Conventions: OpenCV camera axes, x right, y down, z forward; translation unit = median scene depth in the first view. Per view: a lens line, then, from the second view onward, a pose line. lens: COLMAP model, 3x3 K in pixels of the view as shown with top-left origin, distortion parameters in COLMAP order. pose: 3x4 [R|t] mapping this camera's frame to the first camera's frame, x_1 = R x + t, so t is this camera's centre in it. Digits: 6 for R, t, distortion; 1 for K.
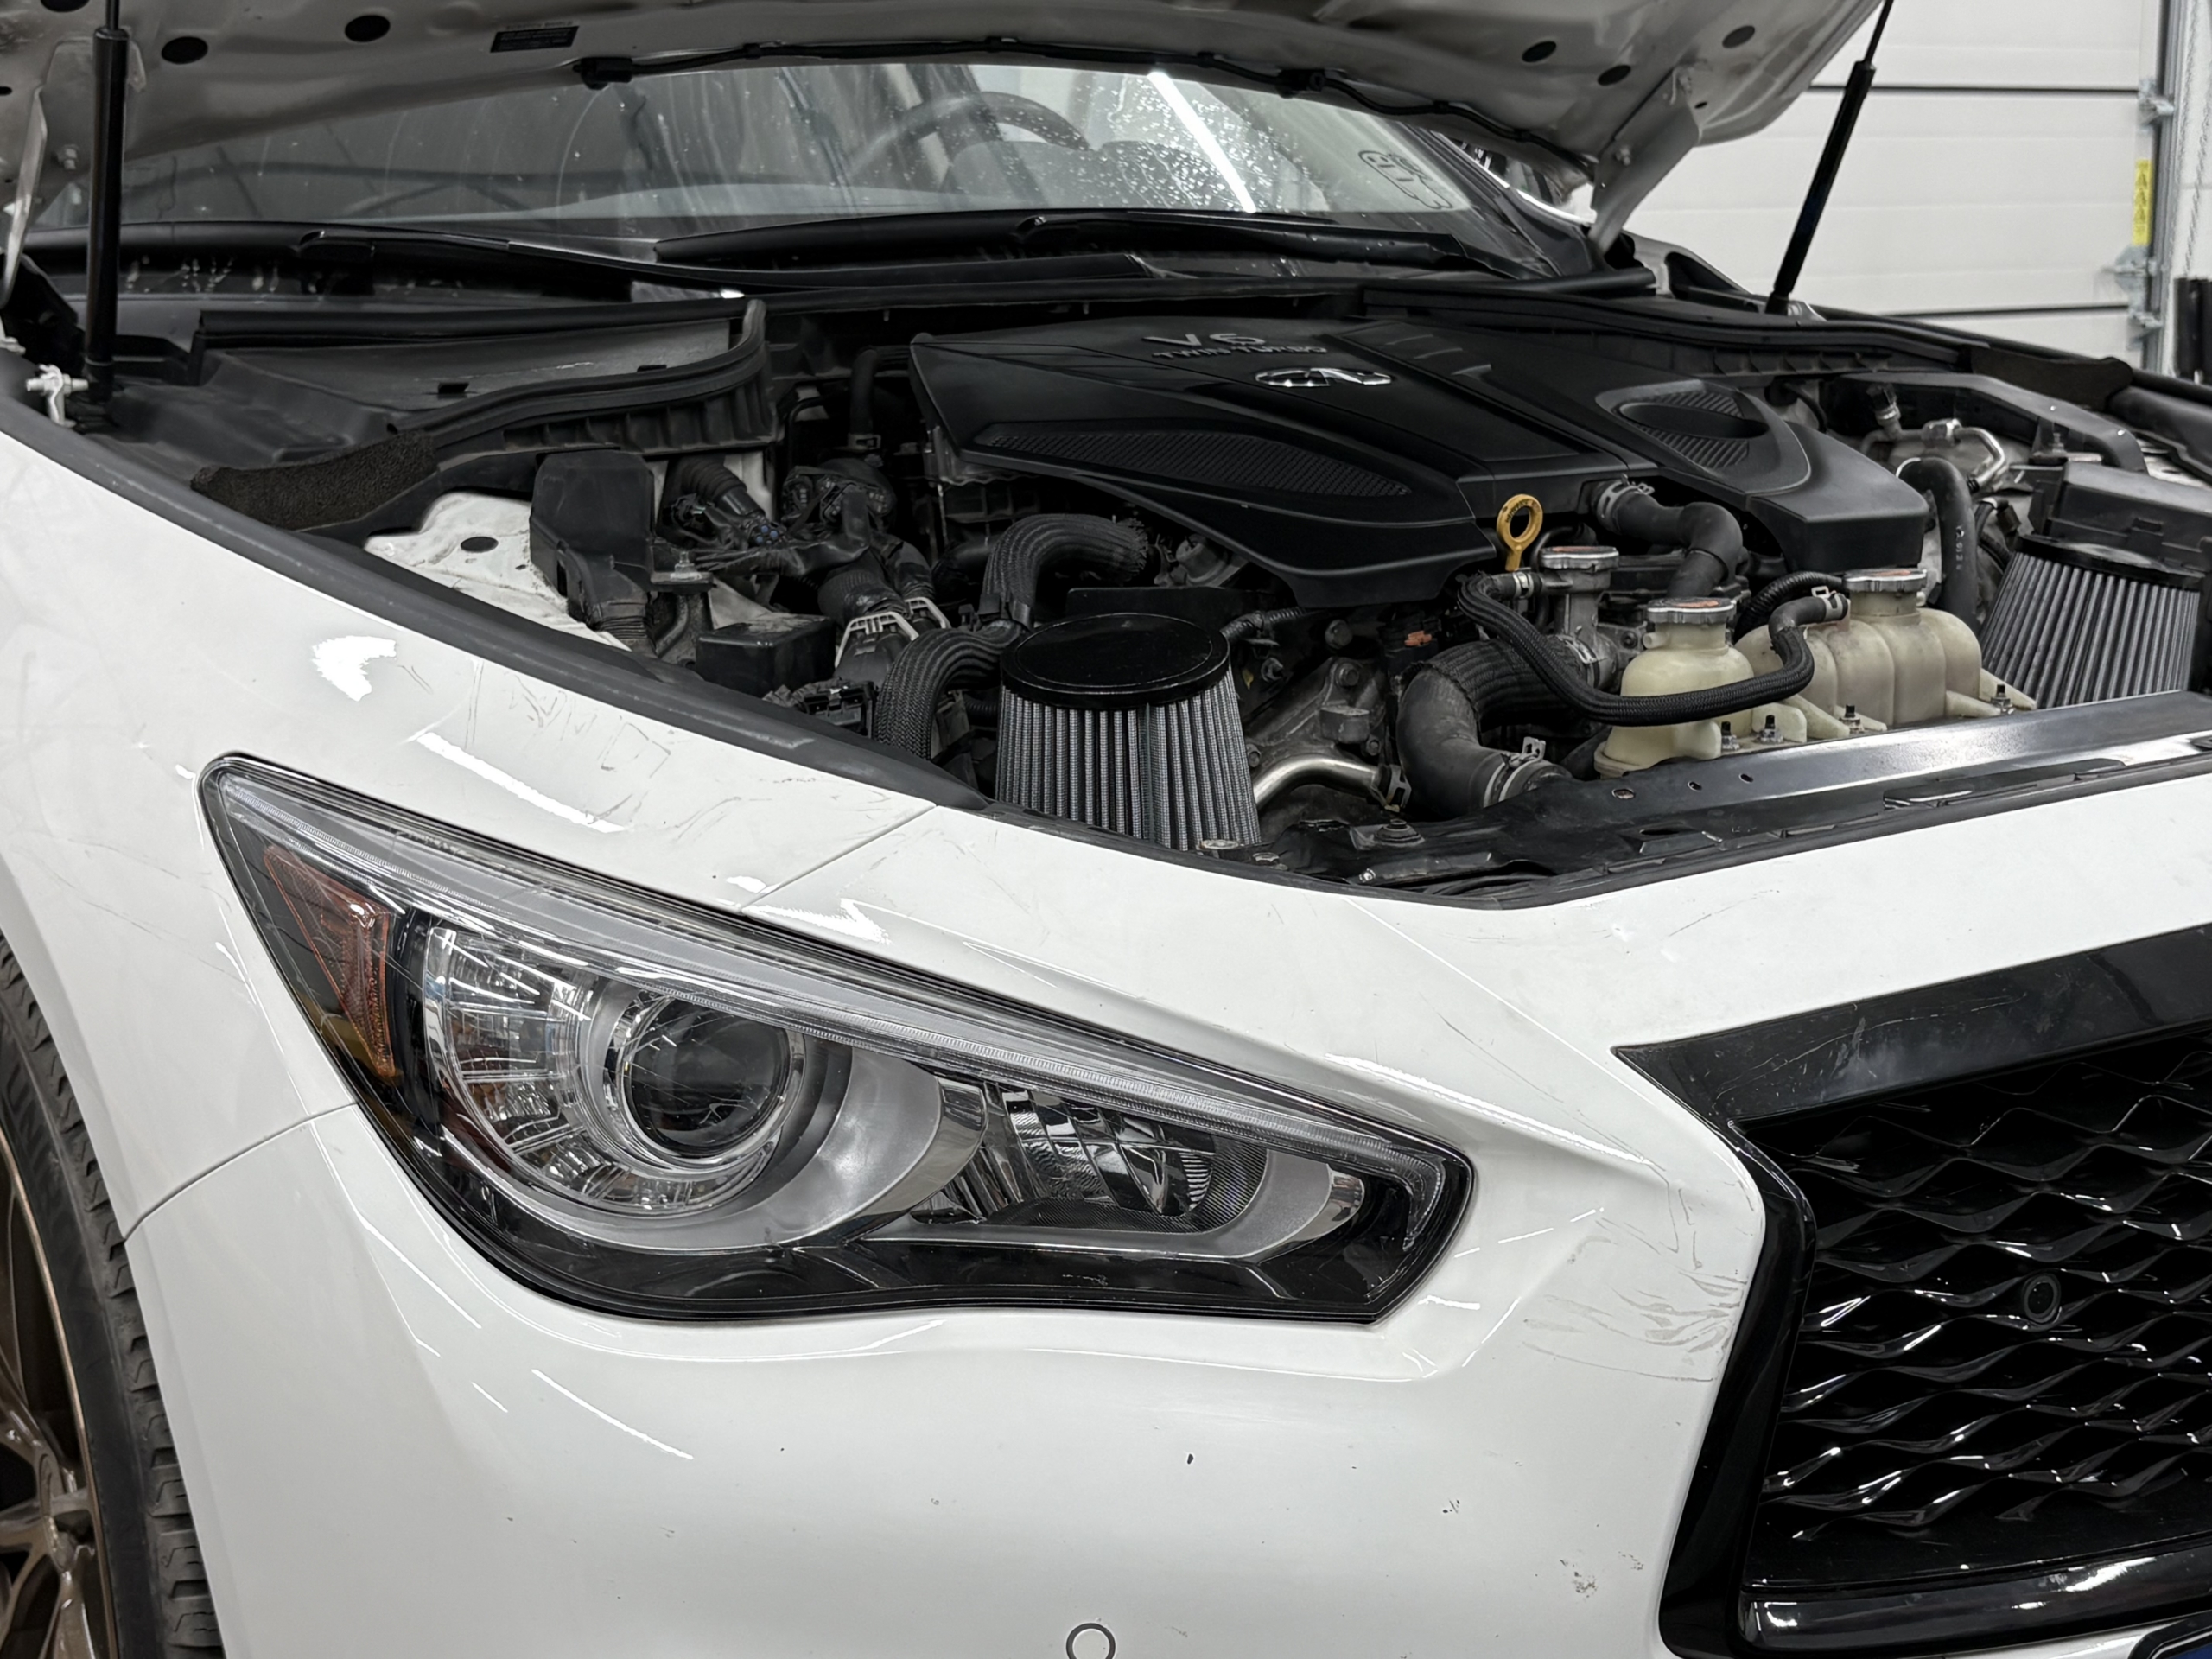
lens RADIAL K [[3016.7, 0, 1106.0], [0, 3016.7, 829.5], [0, 0, 1]] dist [0.180884, -0.764390]
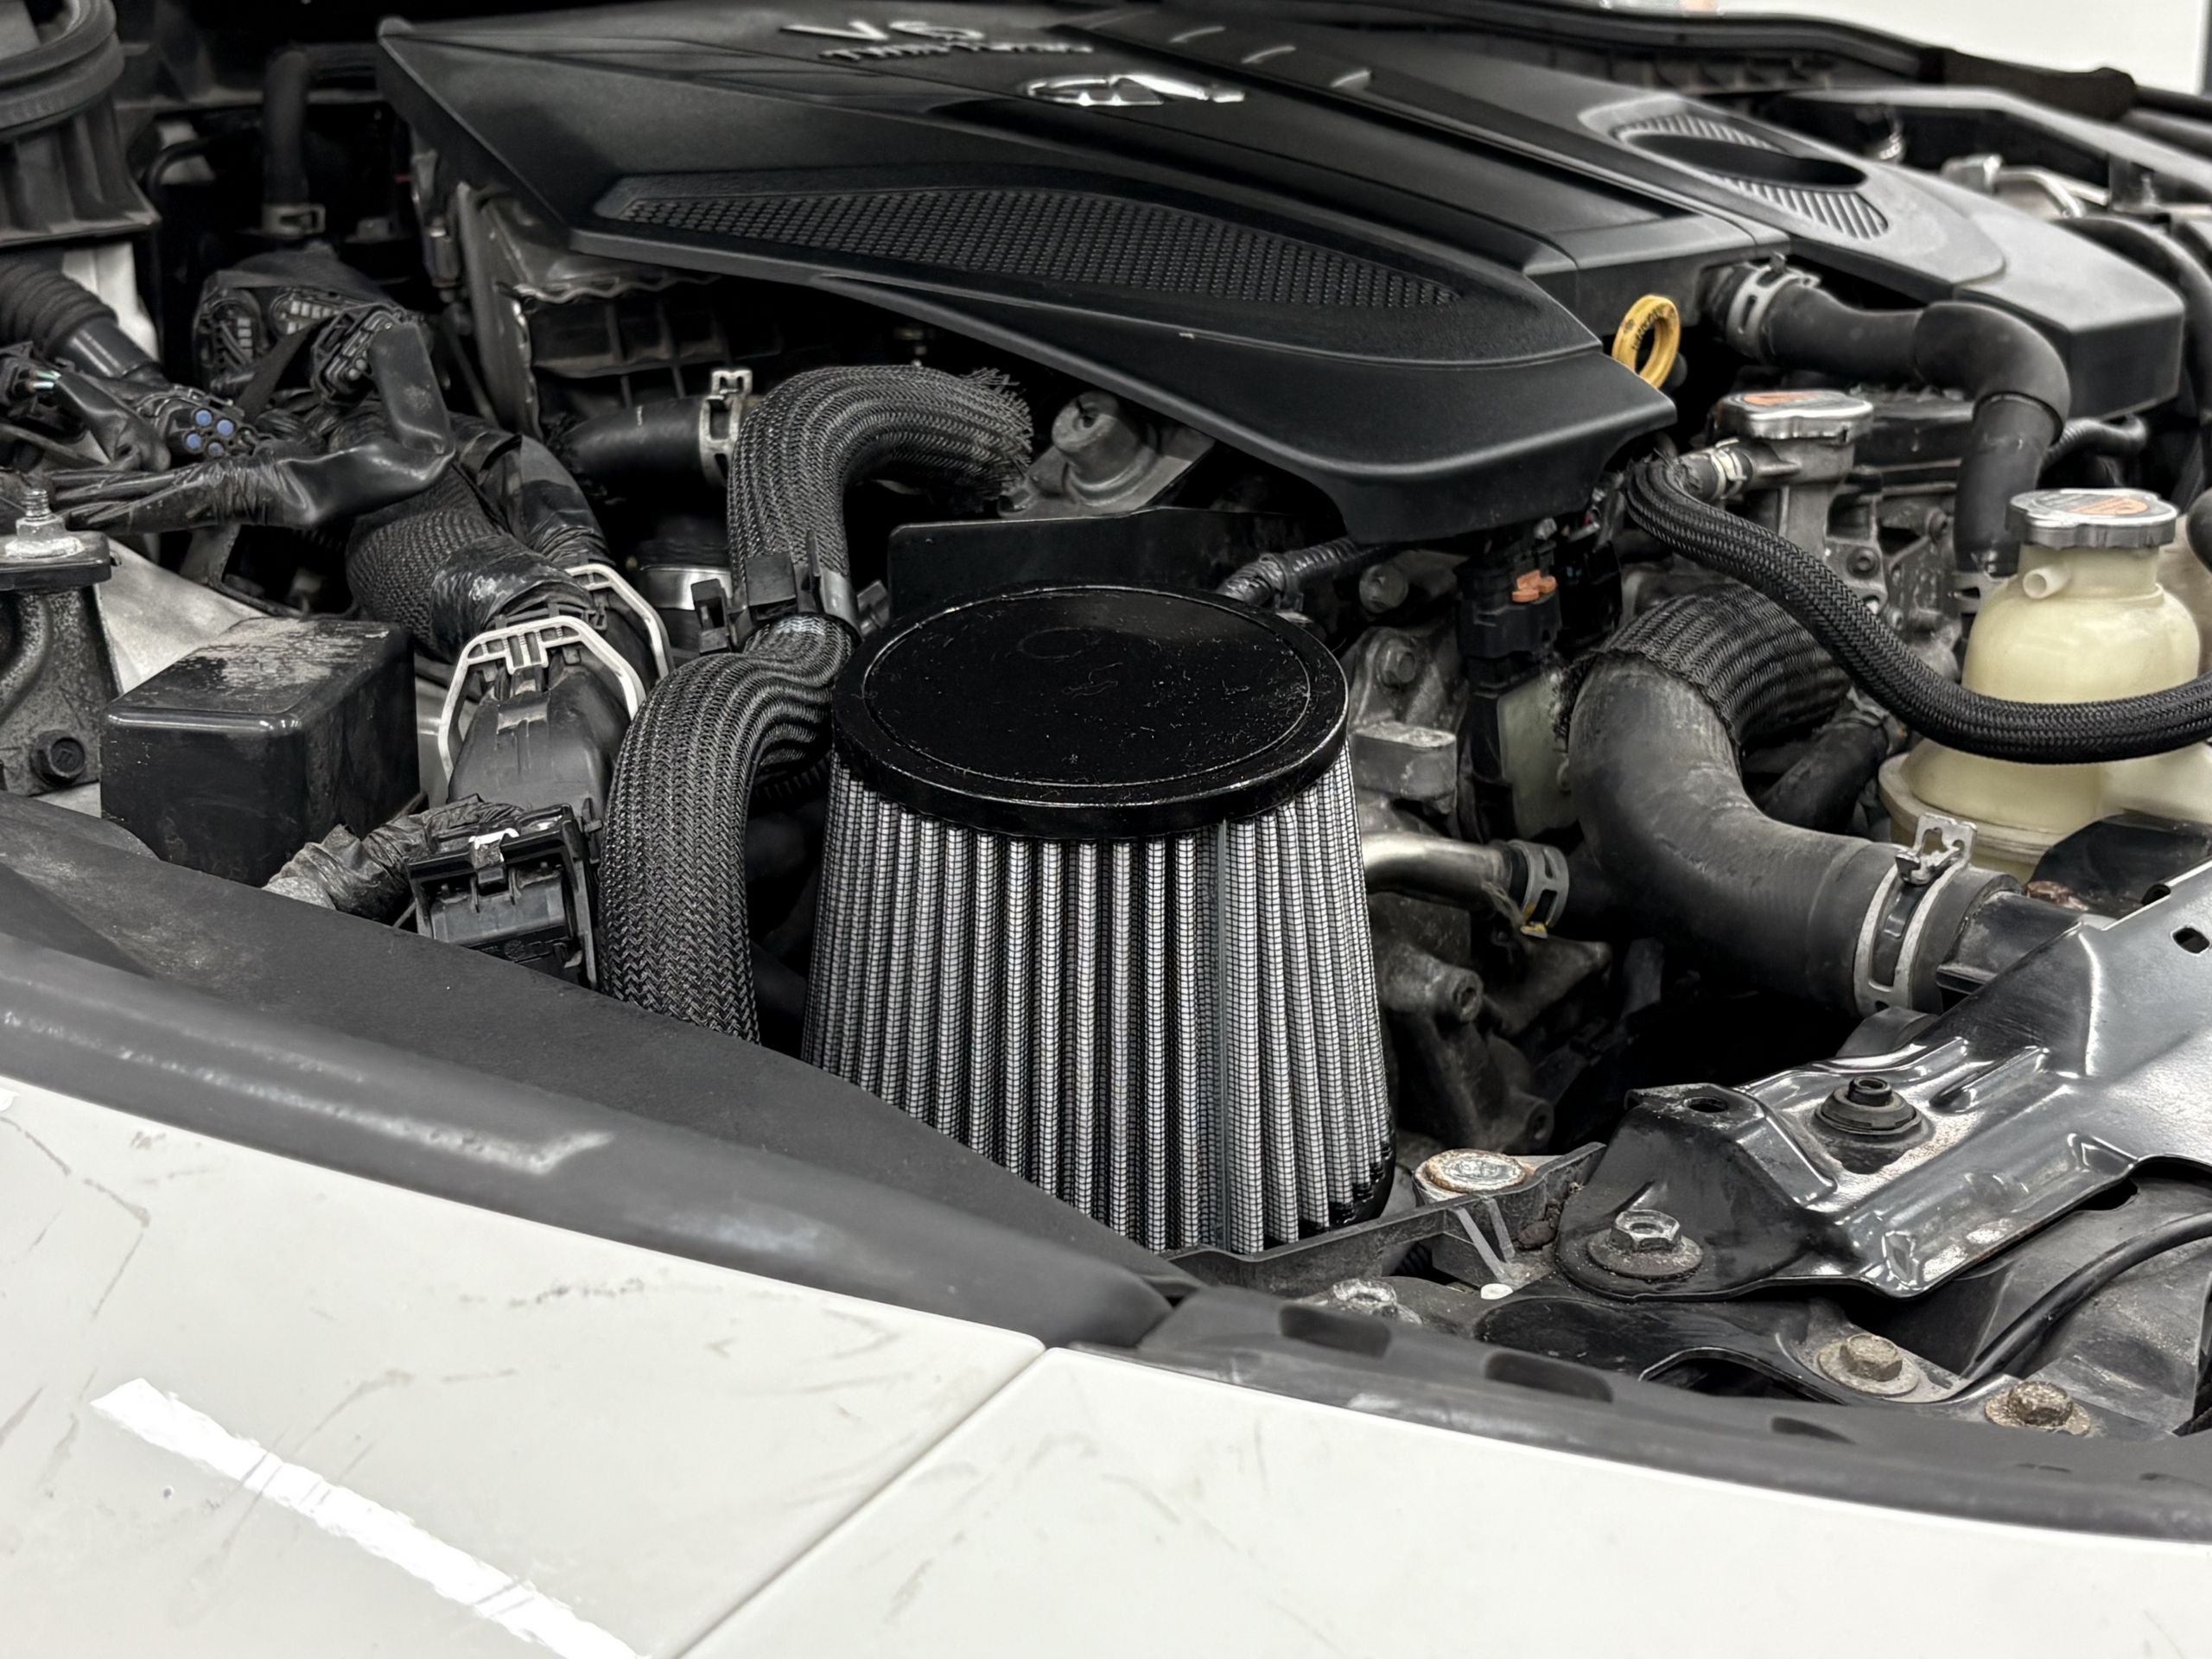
lens RADIAL K [[3016.7, 0, 1106.0], [0, 3016.7, 829.5], [0, 0, 1]] dist [0.180884, -0.764390]
pose [[0.969274, -0.066634, 0.236787, -0.094094], [0.049345, 0.995715, 0.078212, -0.067252], [-0.240984, -0.064125, 0.968408, 0.526700]]
